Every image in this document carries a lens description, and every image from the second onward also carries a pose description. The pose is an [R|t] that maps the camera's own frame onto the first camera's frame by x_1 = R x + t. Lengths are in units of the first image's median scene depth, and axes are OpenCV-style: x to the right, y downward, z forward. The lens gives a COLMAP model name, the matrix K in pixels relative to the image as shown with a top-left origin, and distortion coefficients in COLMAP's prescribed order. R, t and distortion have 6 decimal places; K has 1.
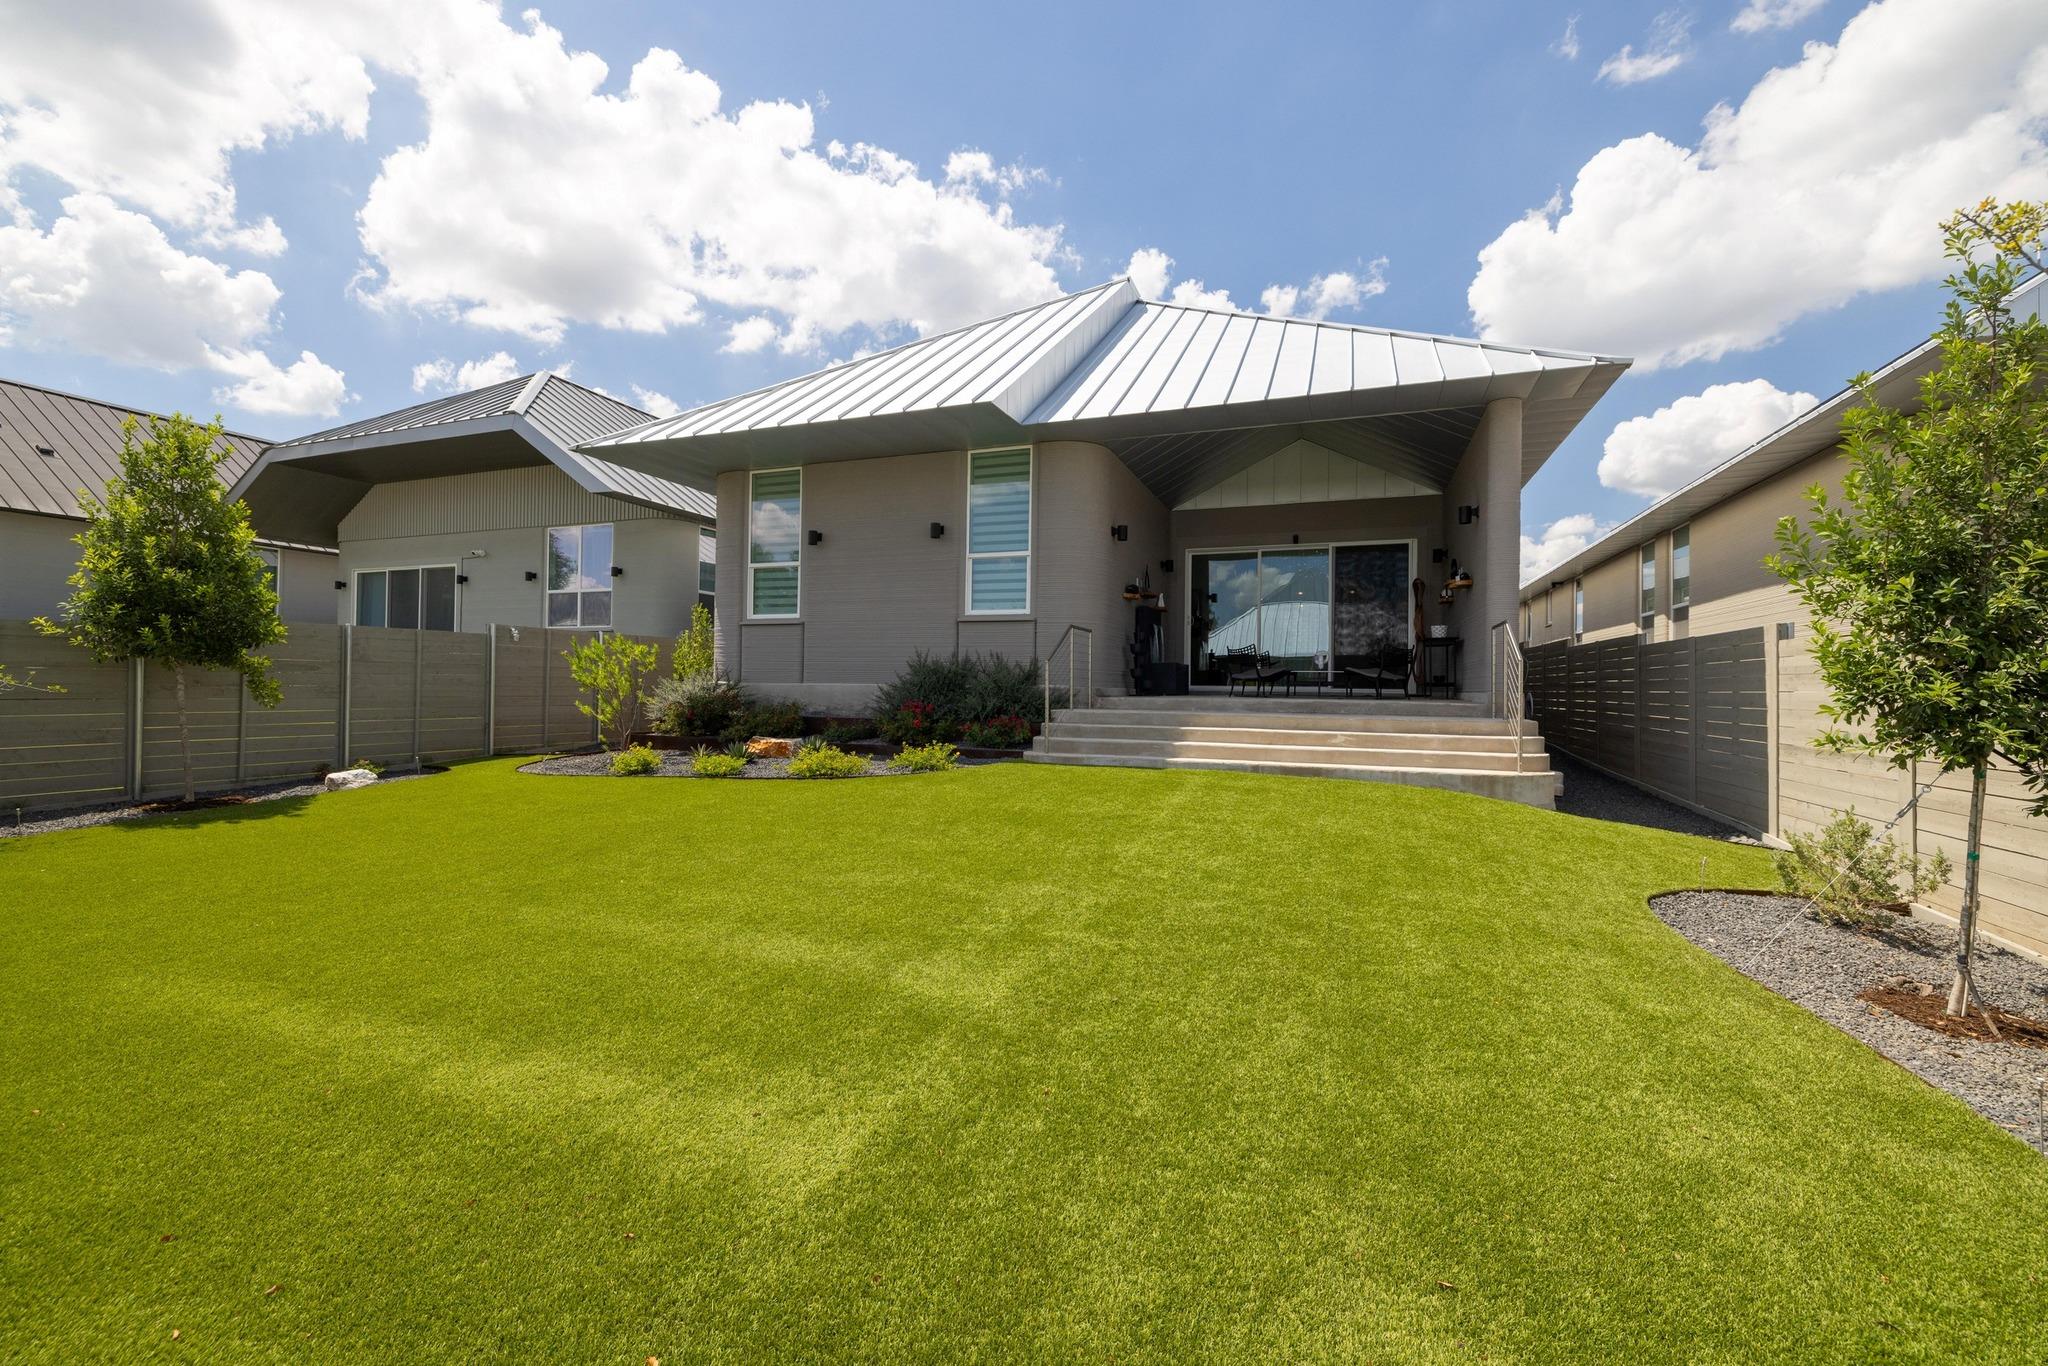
lens RADIAL K [[859.9, 0, 1022.4], [0, 859.9, 692.3], [0, 0, 1]] dist [0.001749, 0.002586]
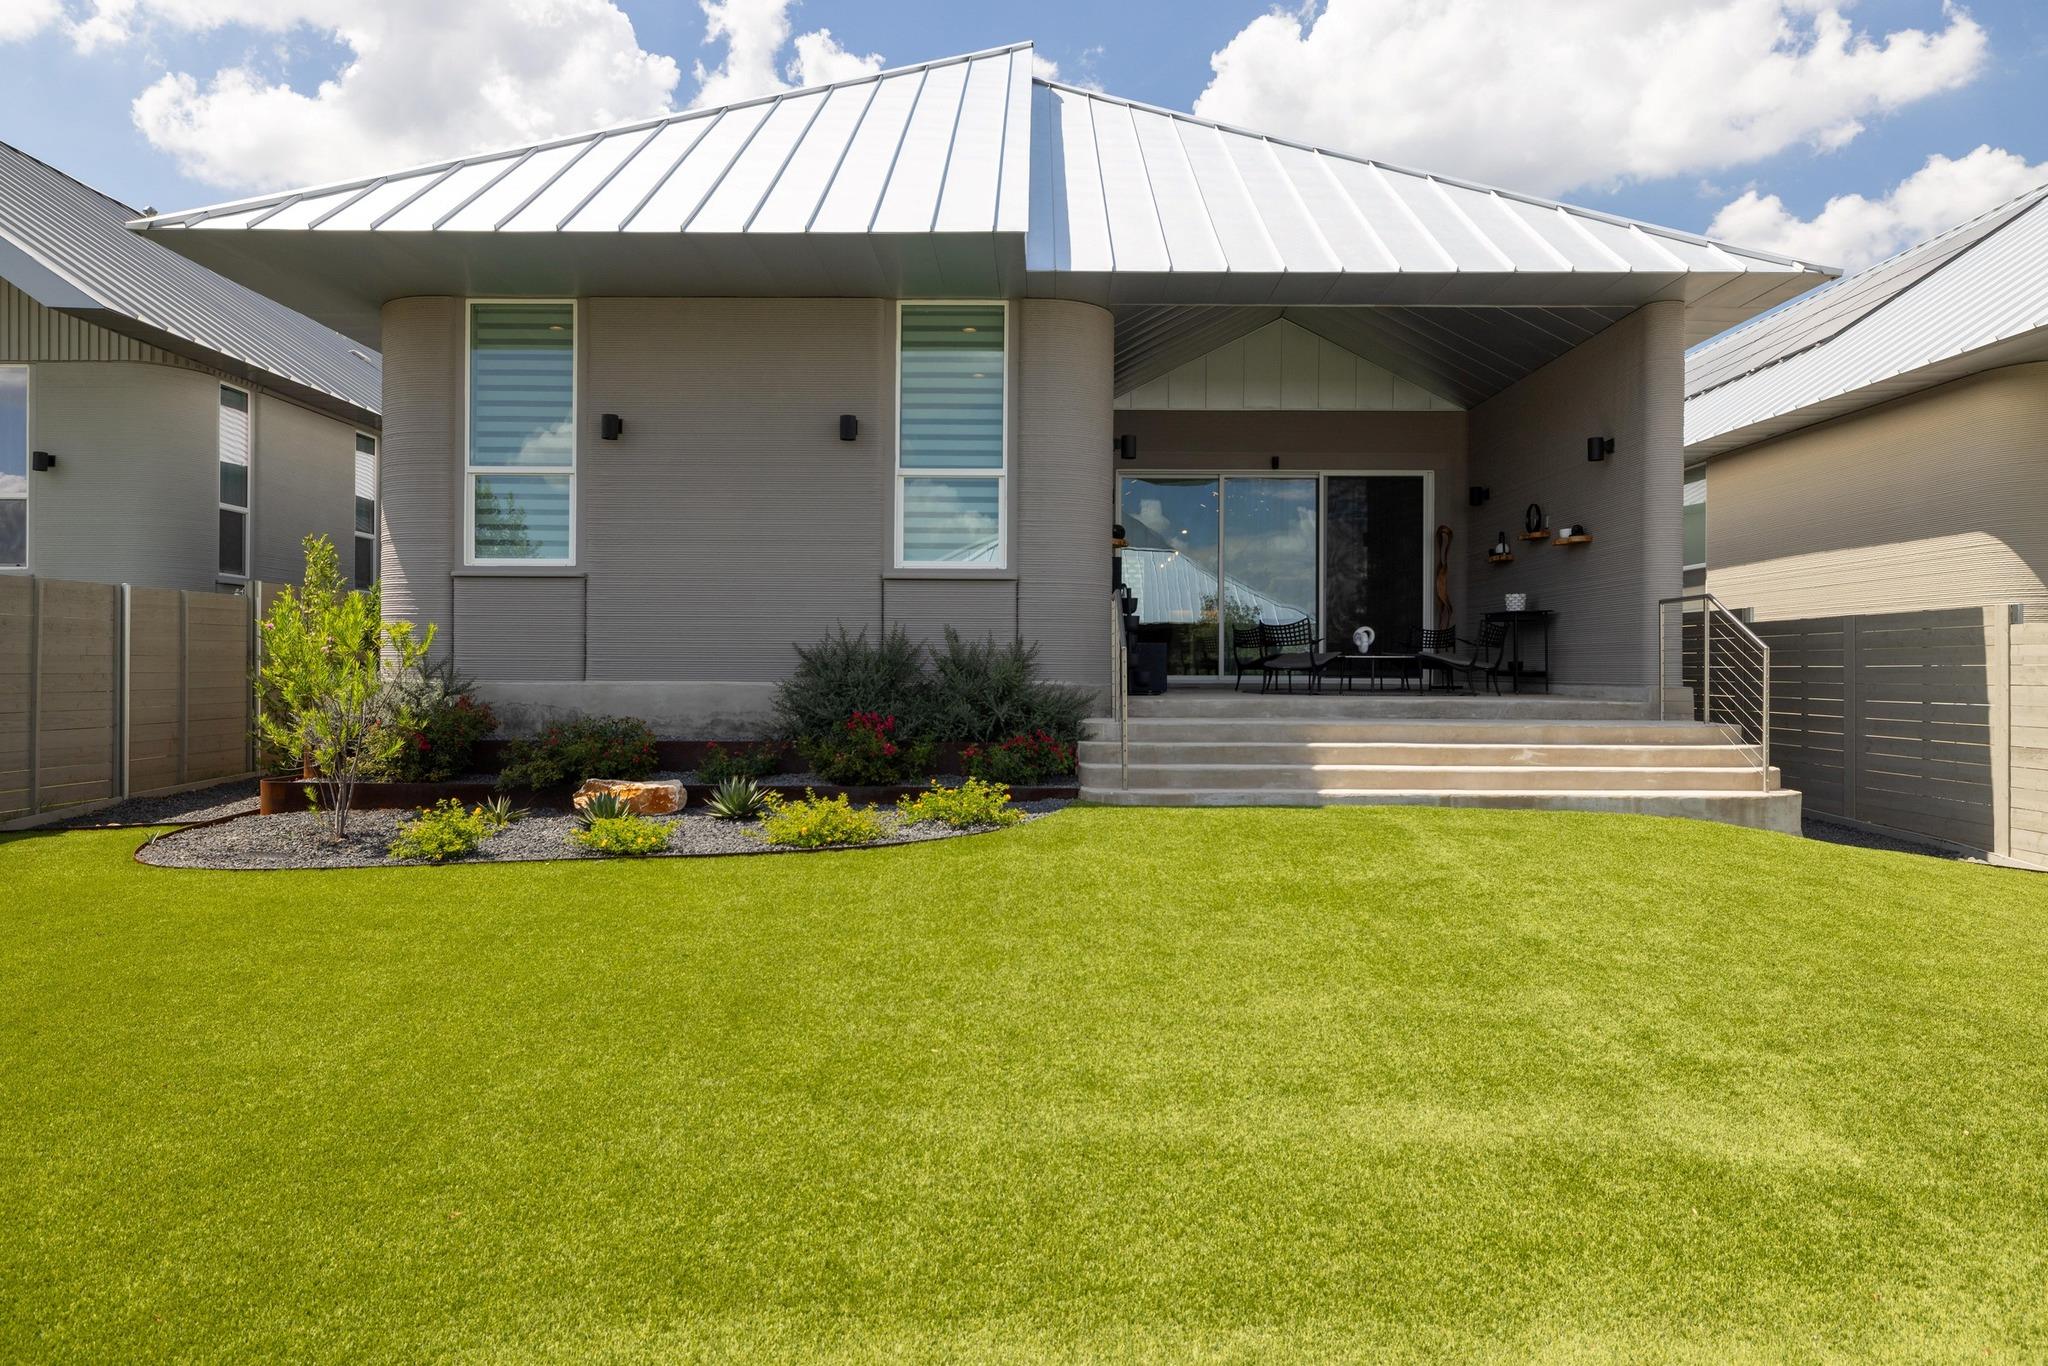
lens RADIAL K [[1367.0, 0, 1023.1], [0, 1367.0, 673.4], [0, 0, 1]] dist [-0.008815, 0.002607]
pose [[0.936989, -0.009148, 0.349240, -0.329328], [0.010322, 0.999946, -0.001499, -0.012737], [-0.349207, 0.005010, 0.937032, 0.059395]]
